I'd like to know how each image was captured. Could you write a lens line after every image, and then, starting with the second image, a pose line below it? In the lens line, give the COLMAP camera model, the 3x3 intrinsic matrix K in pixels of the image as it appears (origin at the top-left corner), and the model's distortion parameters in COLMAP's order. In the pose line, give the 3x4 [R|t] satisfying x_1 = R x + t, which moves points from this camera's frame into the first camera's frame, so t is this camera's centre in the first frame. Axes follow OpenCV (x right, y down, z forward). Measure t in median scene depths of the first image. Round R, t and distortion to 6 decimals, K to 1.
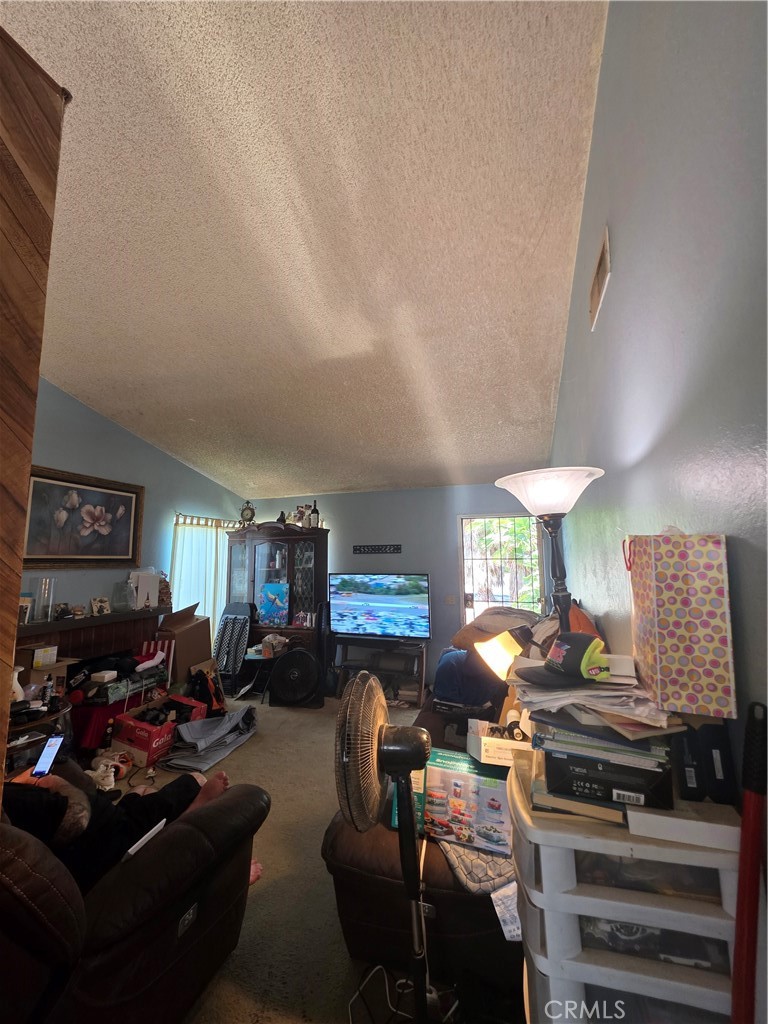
lens RADIAL K [[416.1, 0, 377.6], [0, 416.1, 511.4], [0, 0, 1]] dist [0.003954, 0.000000]
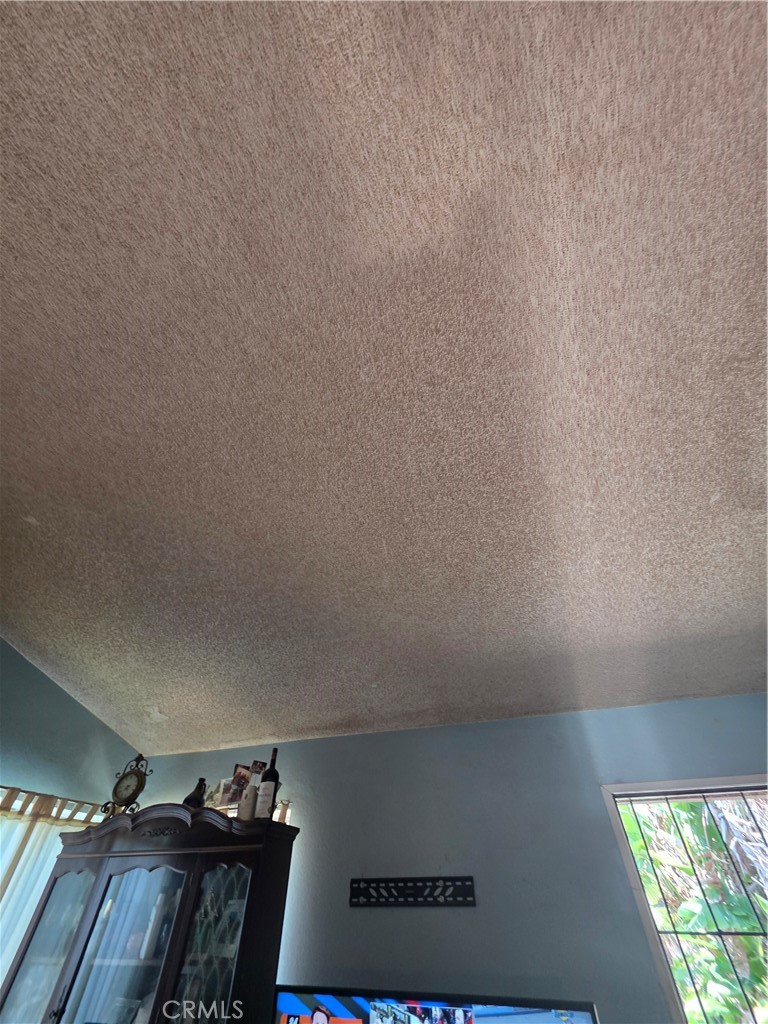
lens RADIAL K [[416.1, 0, 375.9], [0, 416.1, 510.8], [0, 0, 1]] dist [0.003954, 0.000000]
pose [[0.999927, 0.011698, -0.002945, -0.038440], [-0.011116, 0.798680, -0.601653, 0.039674], [-0.004686, 0.601642, 0.798752, 0.455589]]
